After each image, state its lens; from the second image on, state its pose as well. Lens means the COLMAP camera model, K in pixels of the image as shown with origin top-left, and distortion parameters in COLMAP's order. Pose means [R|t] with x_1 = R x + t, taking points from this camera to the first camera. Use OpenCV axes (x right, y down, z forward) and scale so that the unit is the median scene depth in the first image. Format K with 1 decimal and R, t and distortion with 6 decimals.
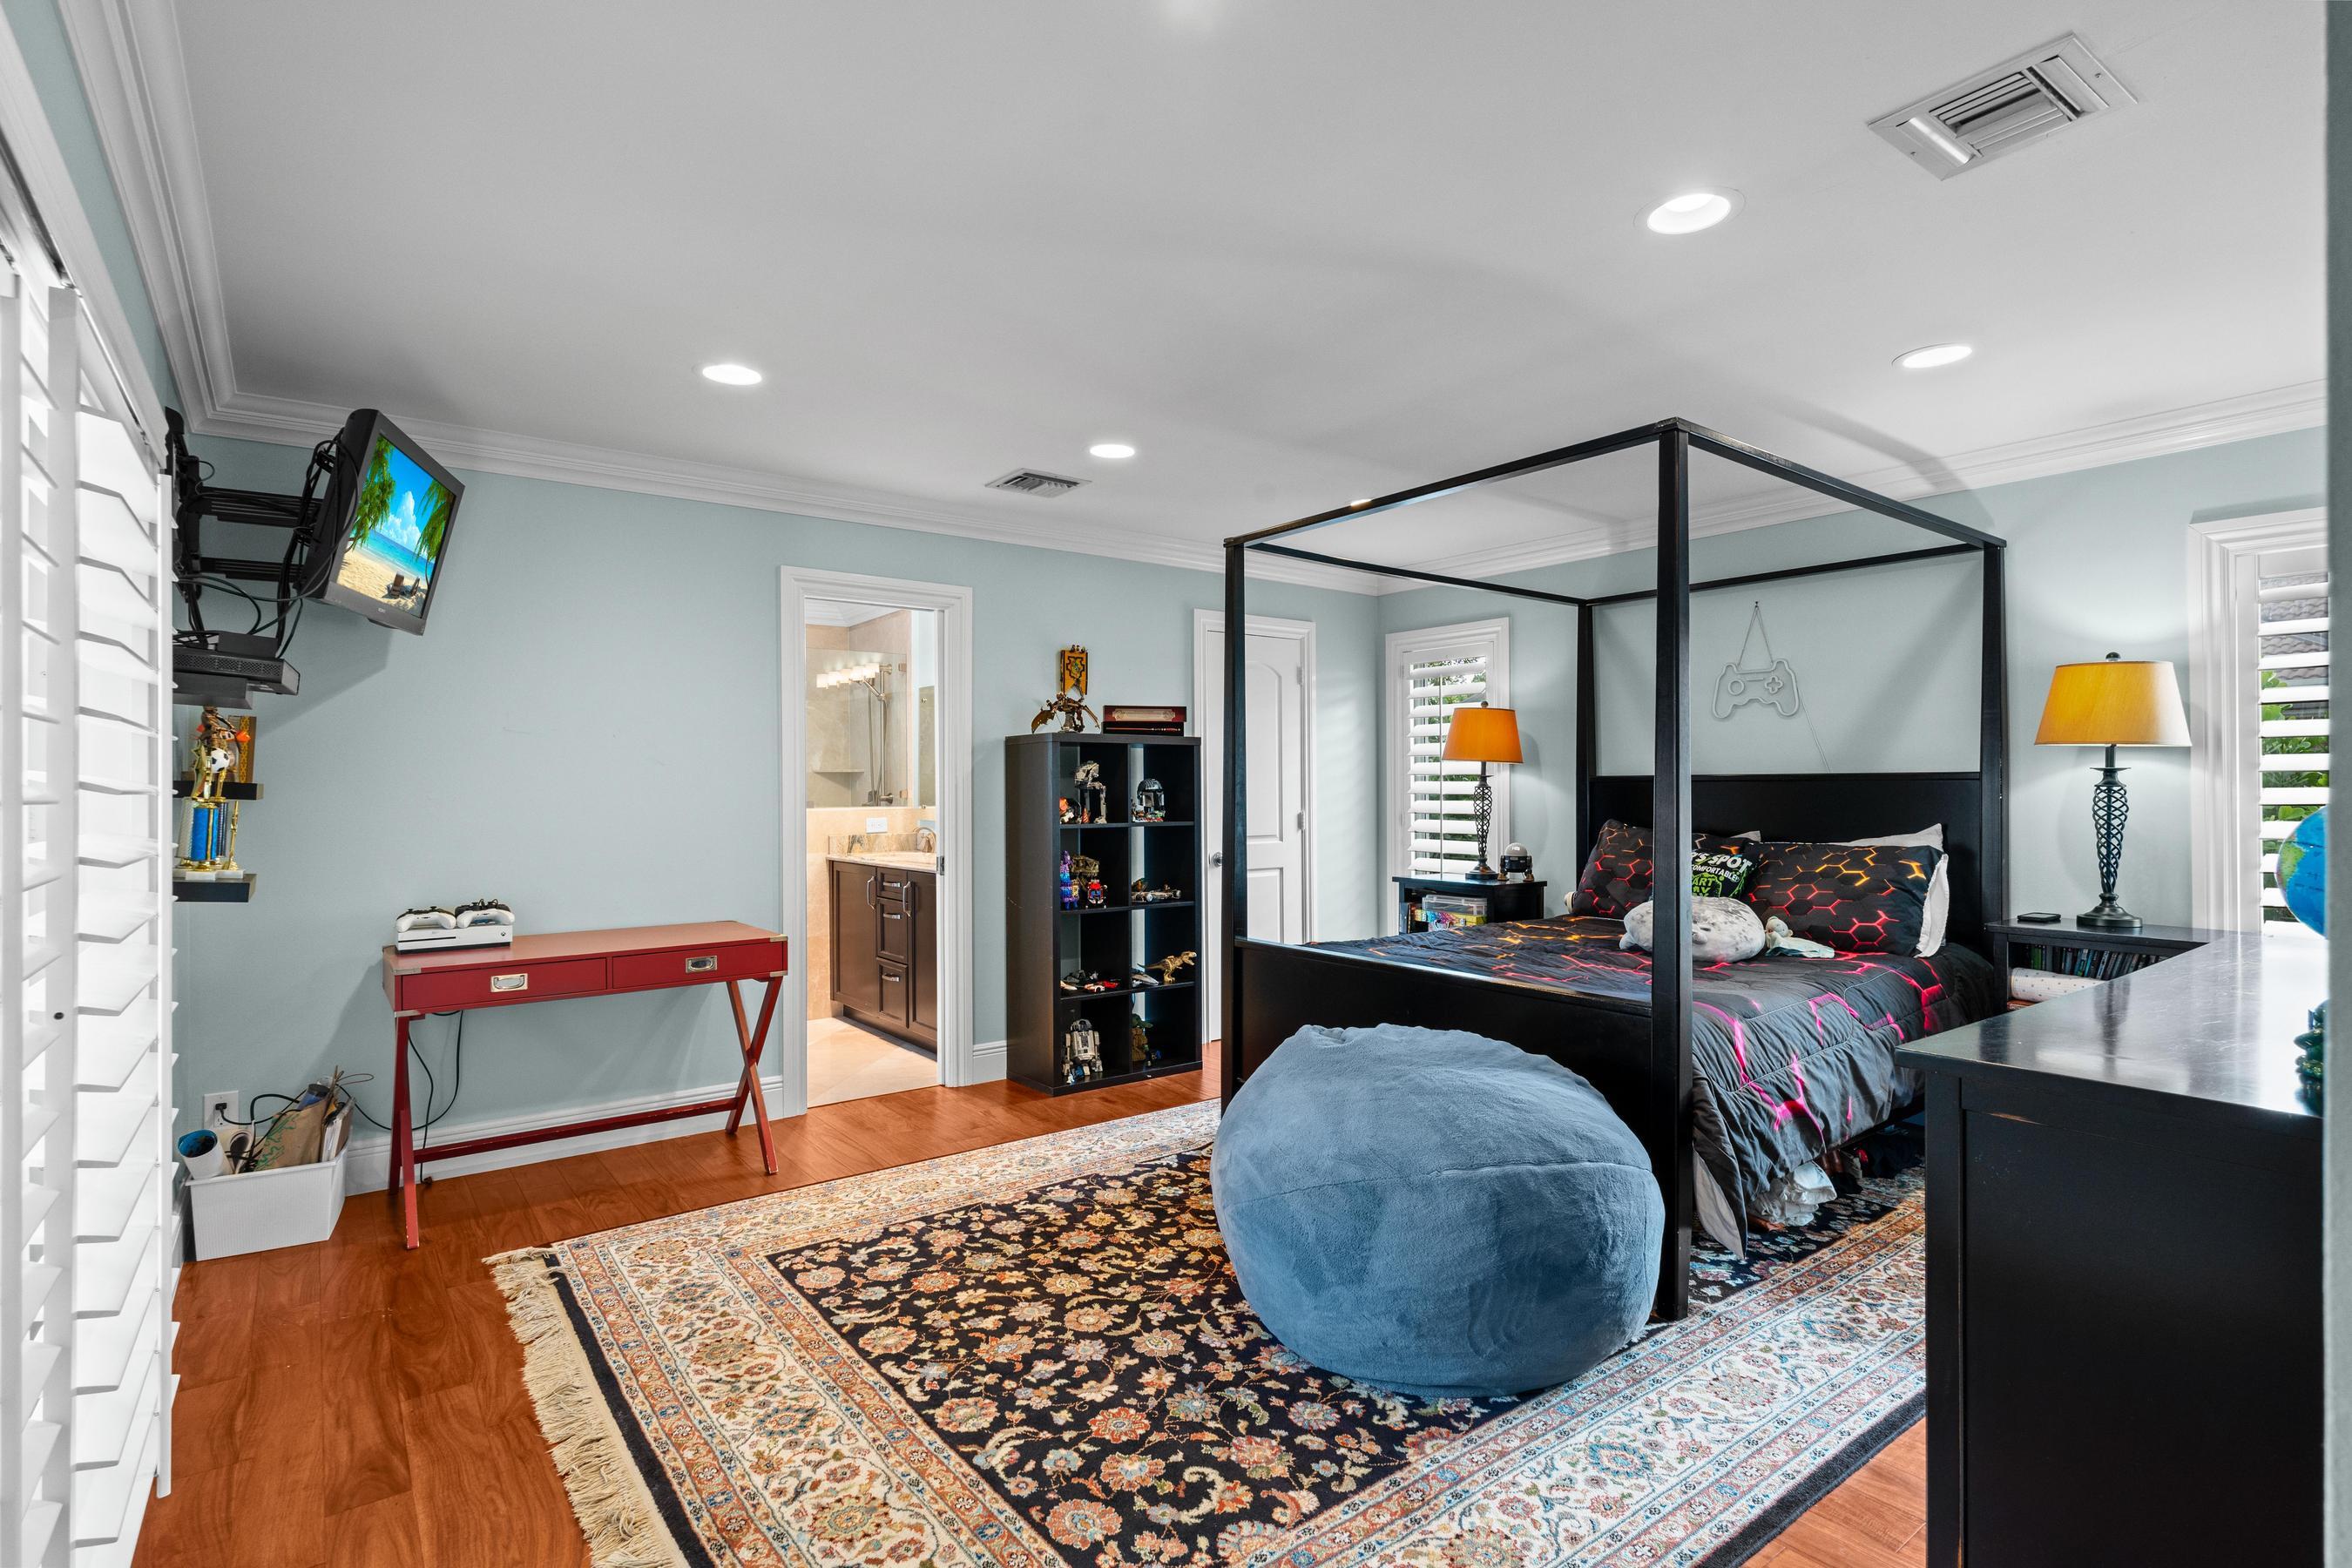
lens RADIAL K [[1141.7, 0, 1174.0], [0, 1141.7, 779.8], [0, 0, 1]] dist [-0.002147, 0.000037]
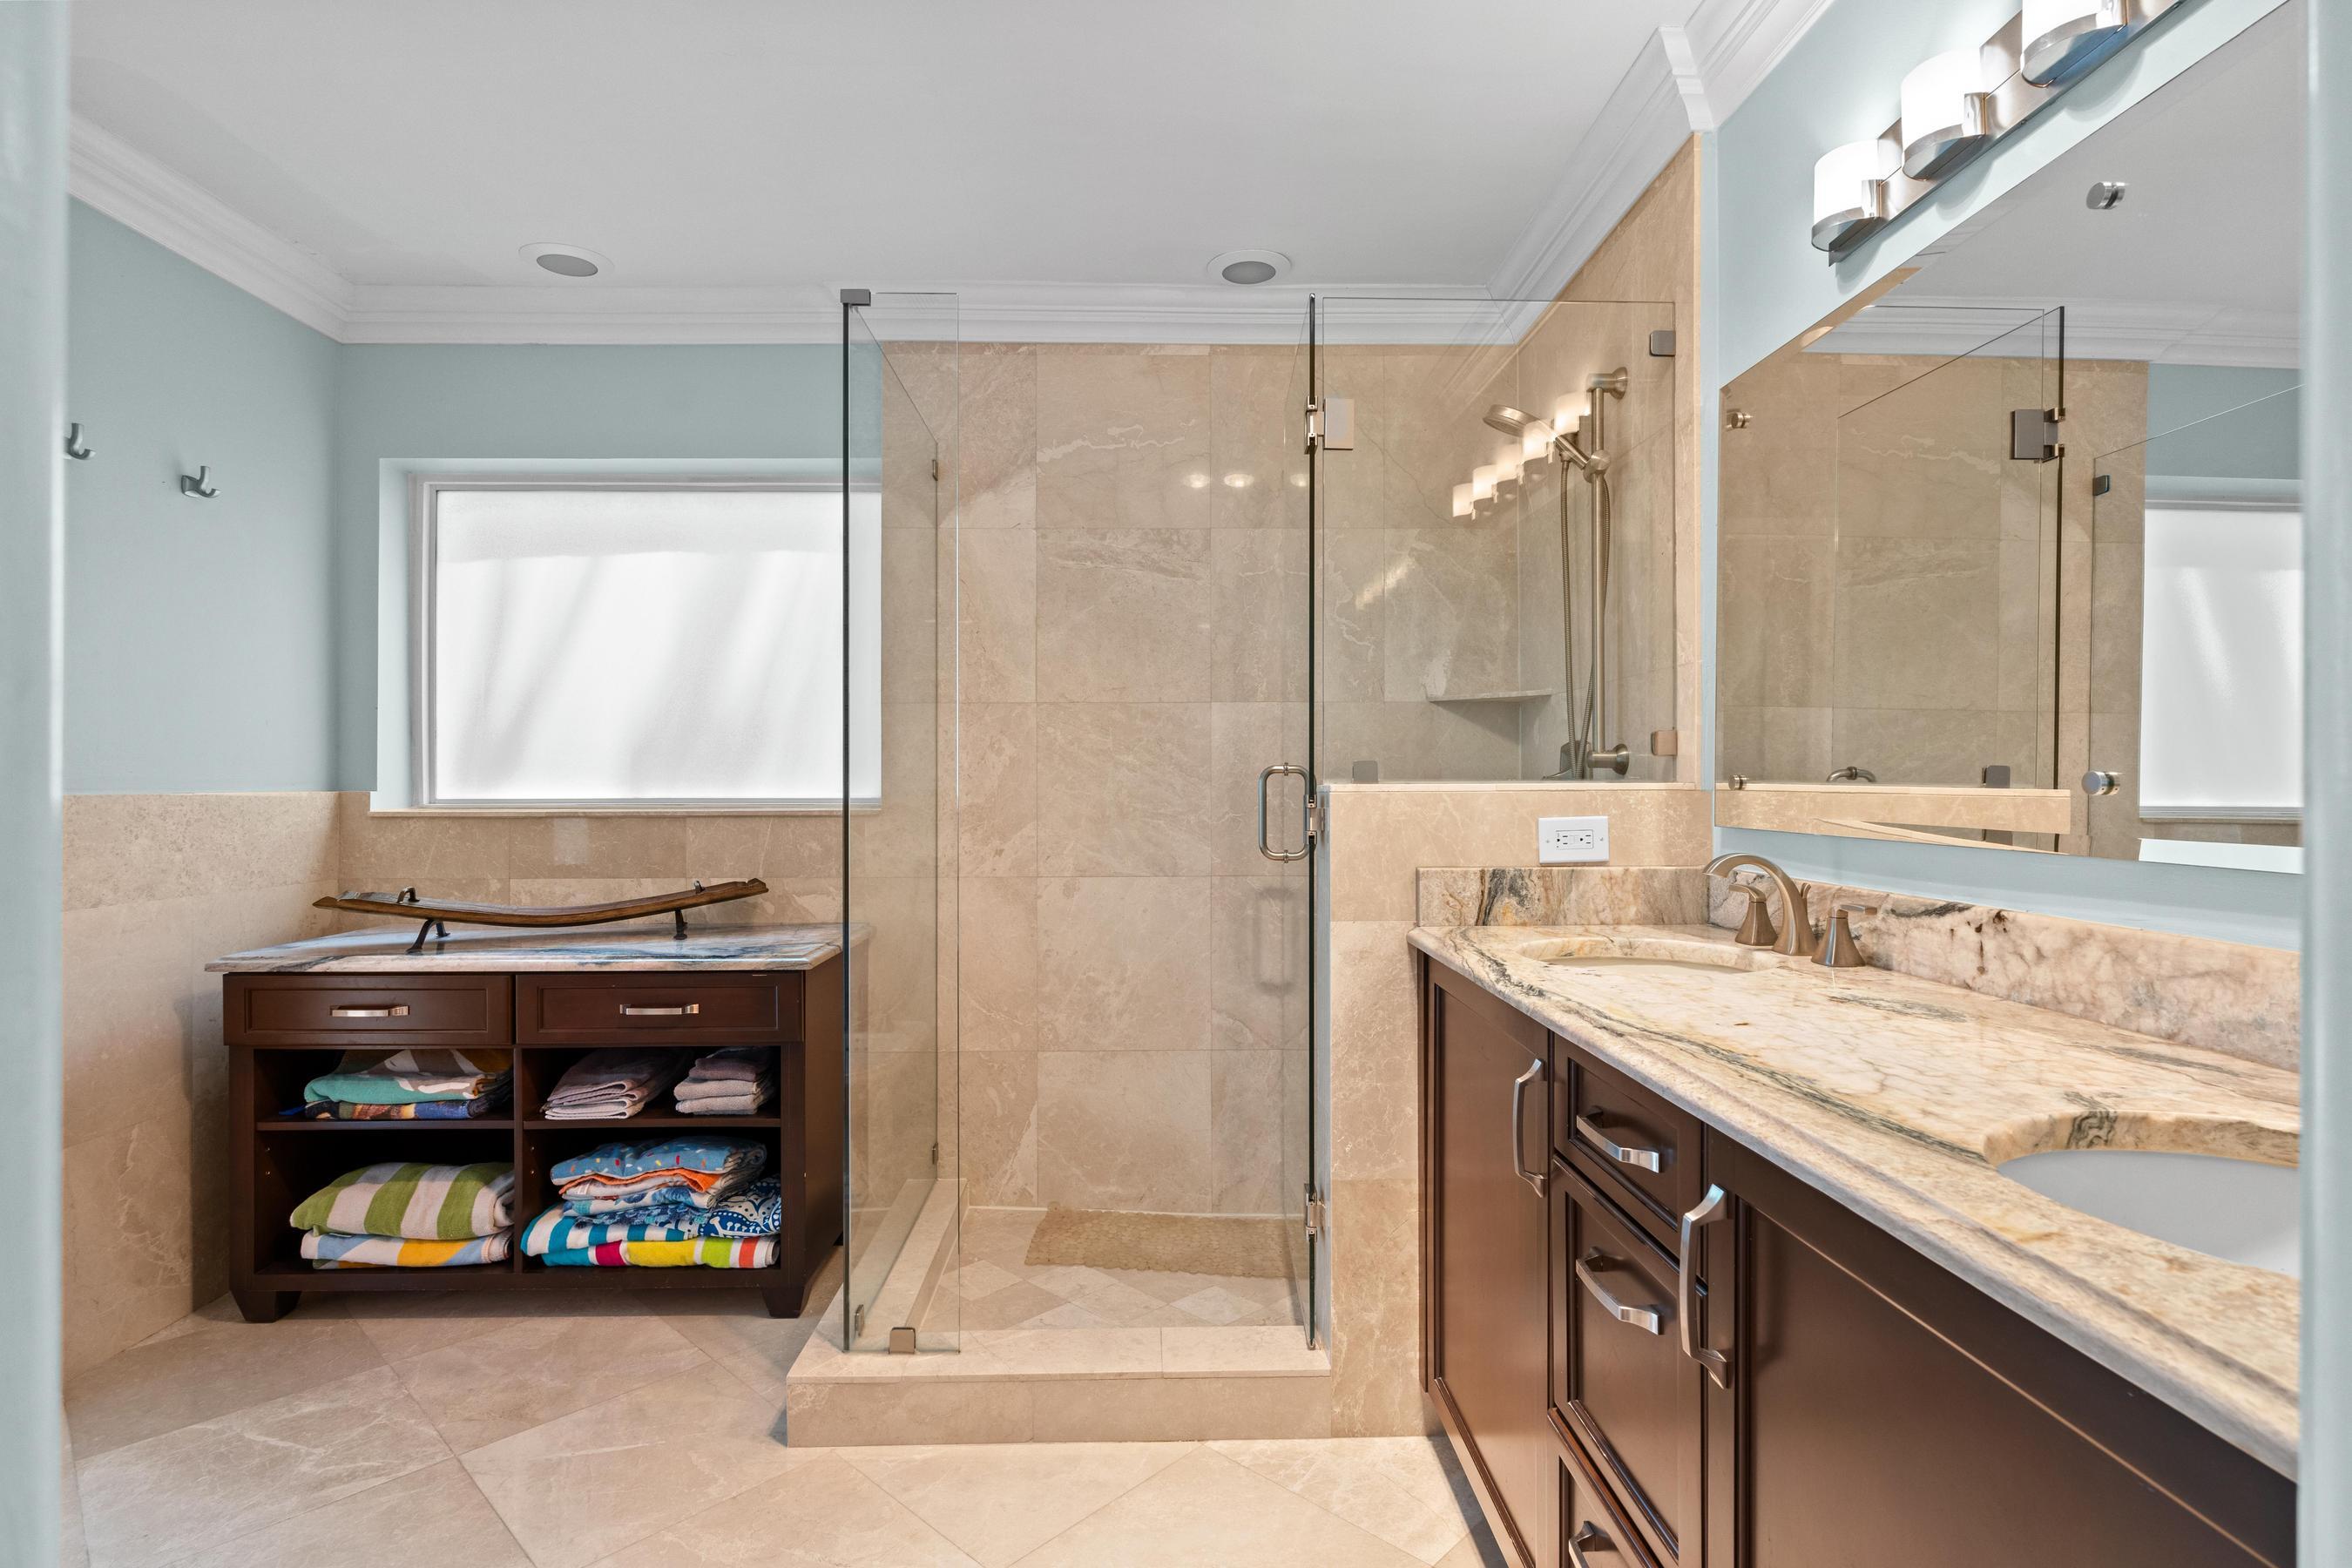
lens RADIAL K [[1141.7, 0, 1174.0], [0, 1141.7, 779.8], [0, 0, 1]] dist [-0.002147, 0.000037]
pose [[0.813070, 0.005676, -0.582138, -0.162400], [-0.002469, 0.999977, 0.006302, 0.021113], [0.582160, -0.003686, 0.813066, 0.660411]]
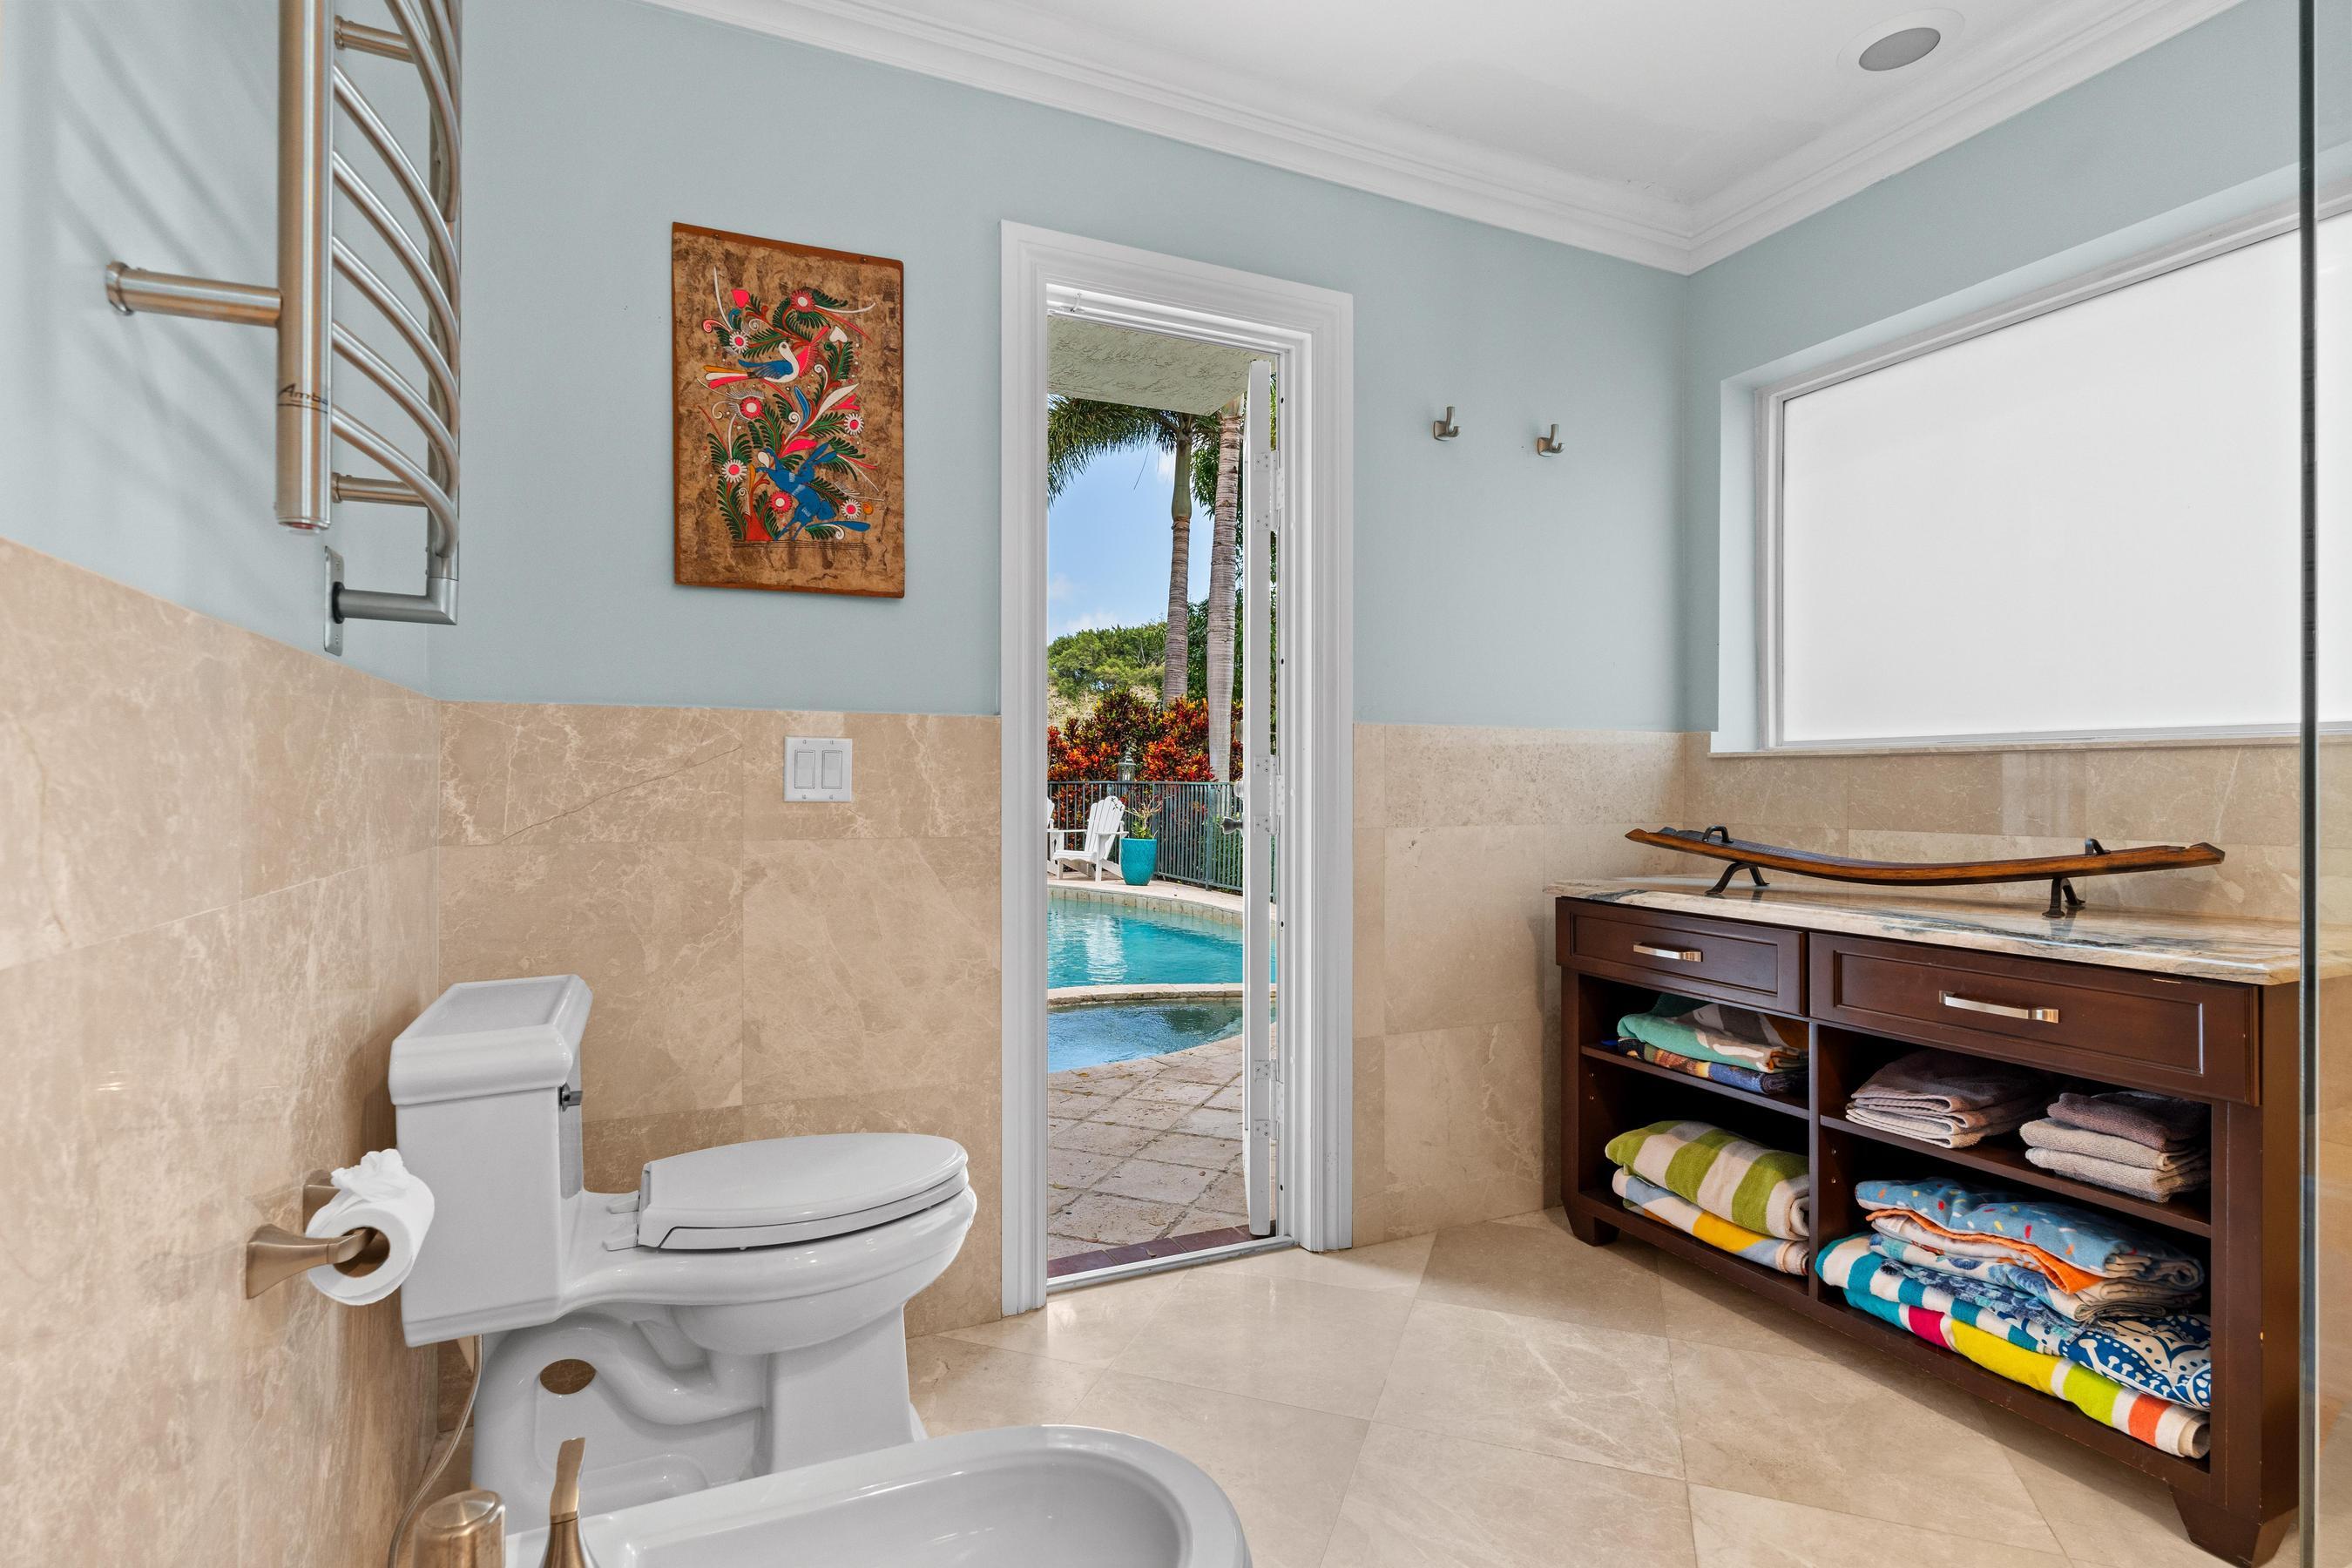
lens RADIAL K [[1141.7, 0, 1174.0], [0, 1141.7, 779.8], [0, 0, 1]] dist [-0.002147, 0.000037]
pose [[-0.217770, 0.006606, -0.975978, -0.224307], [0.006737, 0.999963, 0.005265, 0.045901], [0.975977, -0.005428, -0.217807, 0.744661]]
